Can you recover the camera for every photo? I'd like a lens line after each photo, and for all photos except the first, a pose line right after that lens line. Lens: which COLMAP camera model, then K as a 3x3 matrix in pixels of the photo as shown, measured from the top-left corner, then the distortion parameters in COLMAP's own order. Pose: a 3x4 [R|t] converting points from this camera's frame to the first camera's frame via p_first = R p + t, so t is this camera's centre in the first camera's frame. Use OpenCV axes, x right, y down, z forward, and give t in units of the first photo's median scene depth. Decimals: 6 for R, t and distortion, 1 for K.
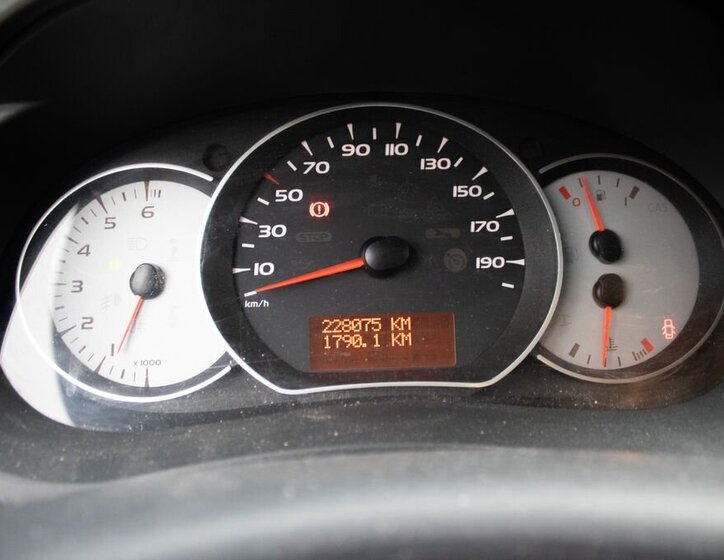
lens RADIAL K [[669.1, 0, 362.1], [0, 669.1, 279.1], [0, 0, 1]] dist [-0.138749, -0.008323]
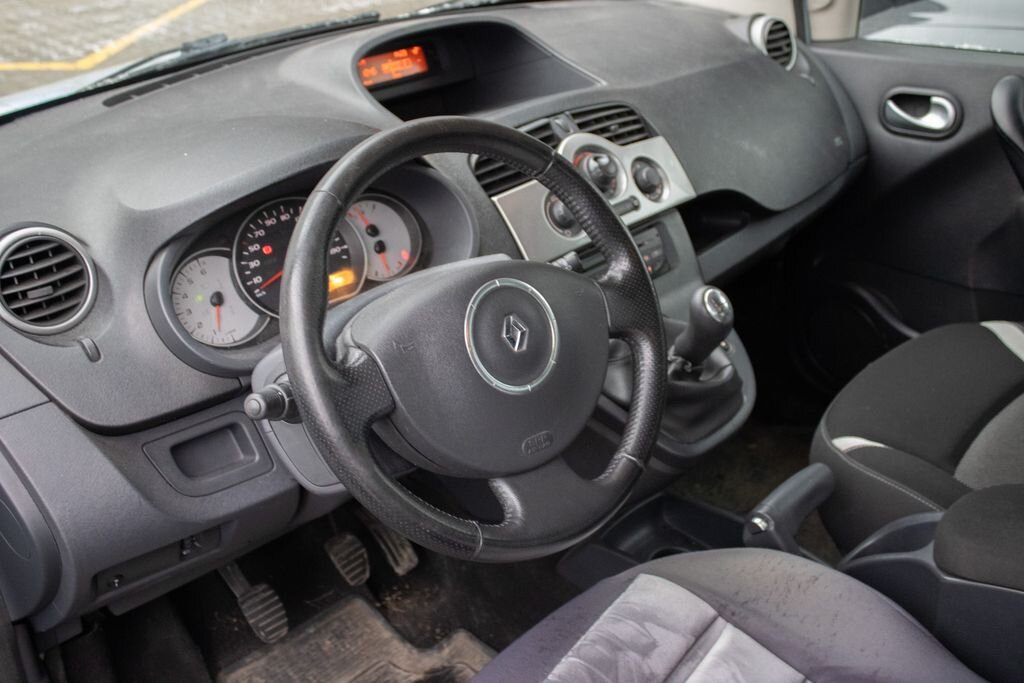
lens RADIAL K [[1046.5, 0, 513.3], [0, 1046.5, 338.0], [0, 0, 1]] dist [-0.095539, 0.000000]
pose [[0.736270, -0.332034, 0.589627, -1.720379], [0.330219, 0.936846, 0.115217, 0.052596], [-0.590646, 0.109875, 0.799416, -2.463098]]
